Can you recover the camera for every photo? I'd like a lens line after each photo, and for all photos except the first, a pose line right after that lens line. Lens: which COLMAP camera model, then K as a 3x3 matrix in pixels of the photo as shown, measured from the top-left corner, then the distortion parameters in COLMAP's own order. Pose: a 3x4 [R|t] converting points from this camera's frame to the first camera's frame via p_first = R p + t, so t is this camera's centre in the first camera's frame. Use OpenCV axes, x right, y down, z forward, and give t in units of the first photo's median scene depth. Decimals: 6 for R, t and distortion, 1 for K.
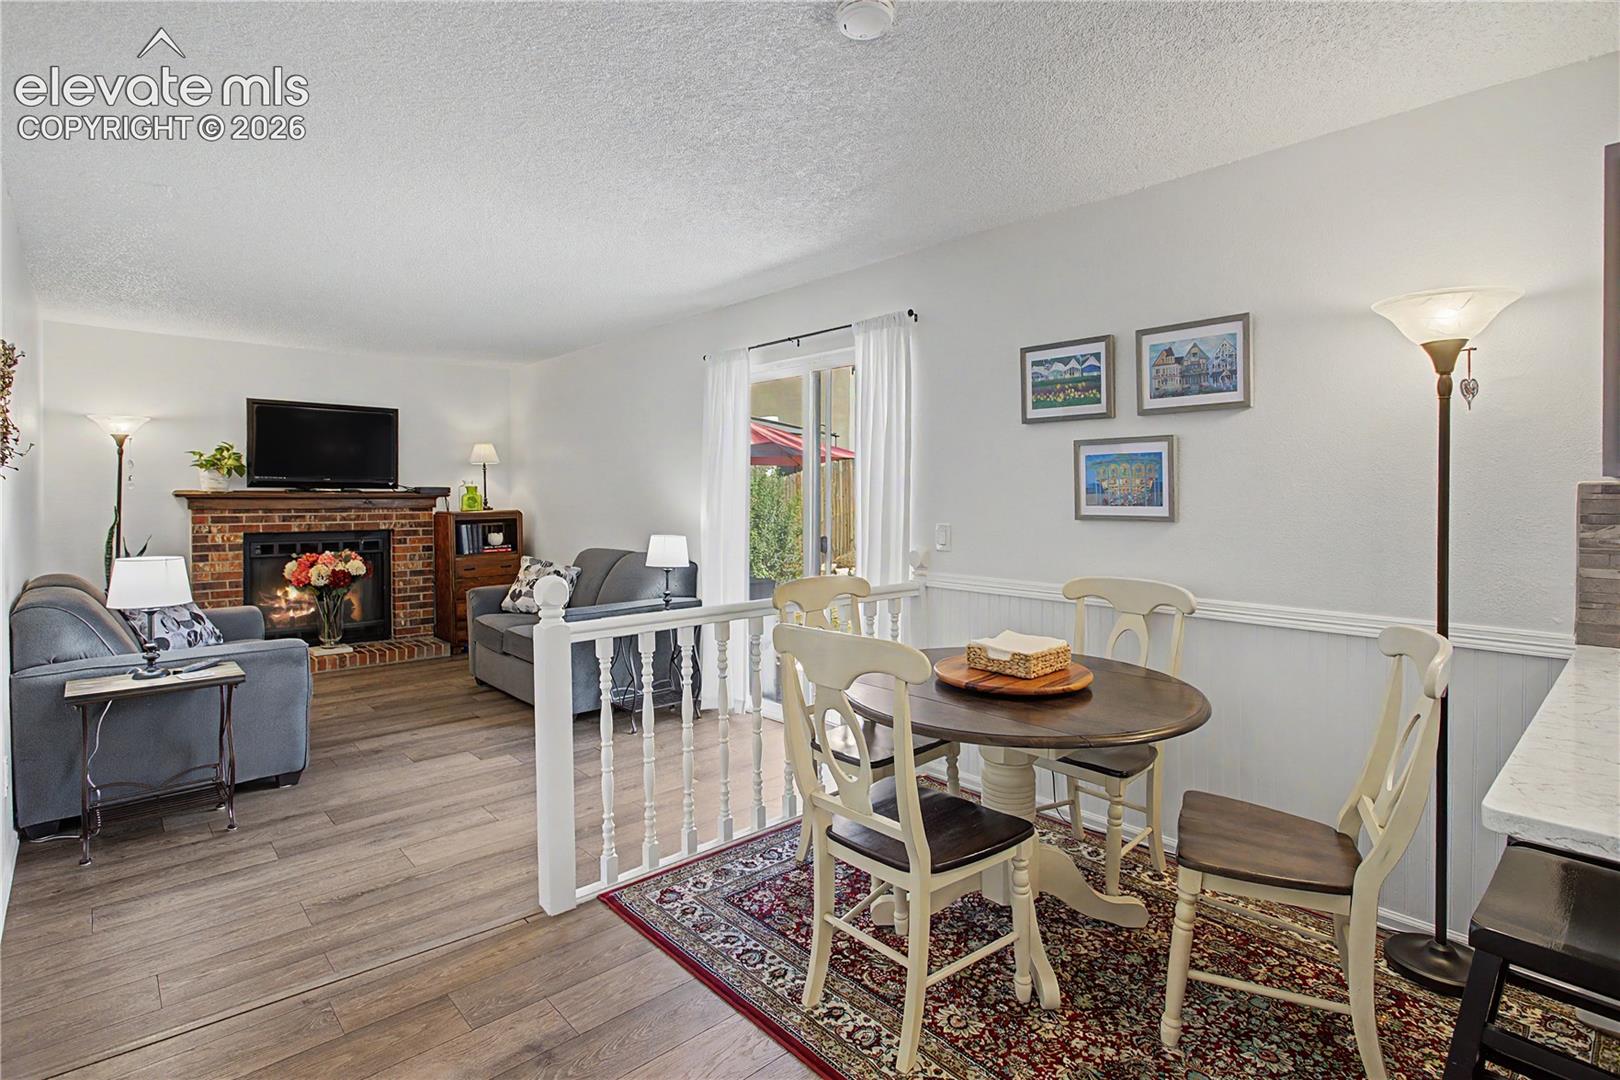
lens RADIAL K [[789.1, 0, 807.0], [0, 789.1, 508.0], [0, 0, 1]] dist [-0.002579, -0.000001]
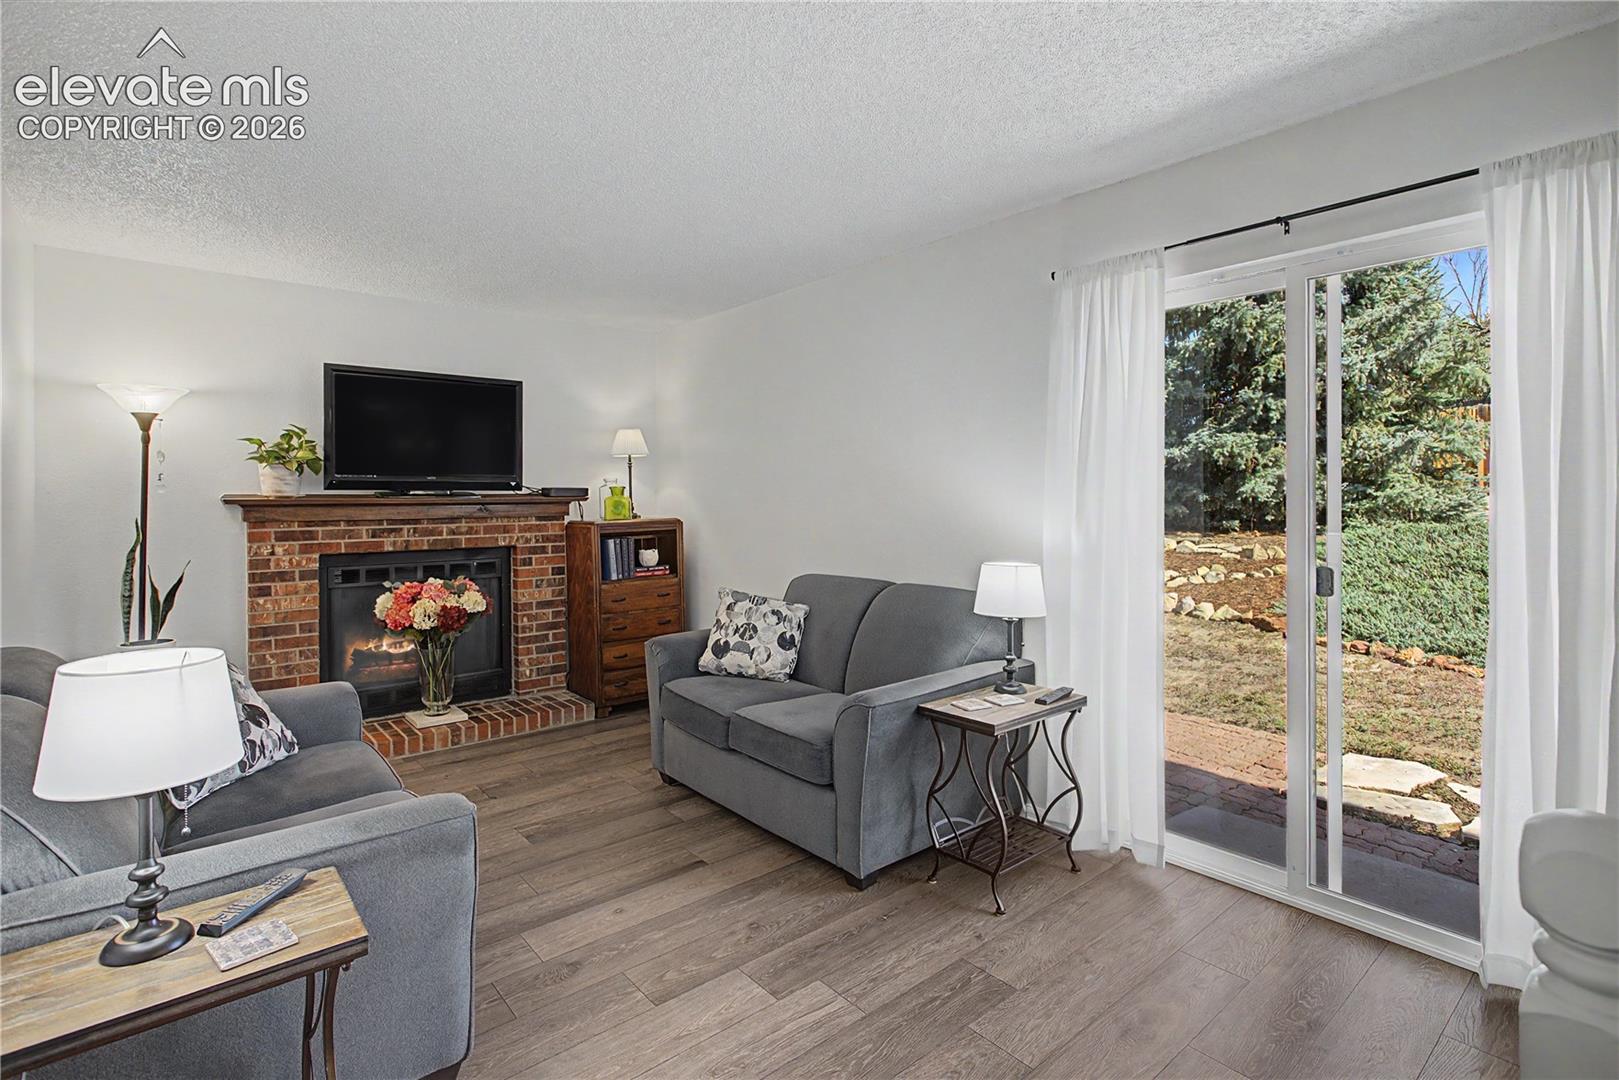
lens RADIAL K [[783.6, 0, 815.1], [0, 783.6, 502.1], [0, 0, 1]] dist [-0.003077, -0.000085]
pose [[0.999262, -0.005701, -0.037976, -0.247823], [0.005430, 0.999959, -0.007236, -0.007884], [0.038016, 0.007024, 0.999252, 0.320577]]
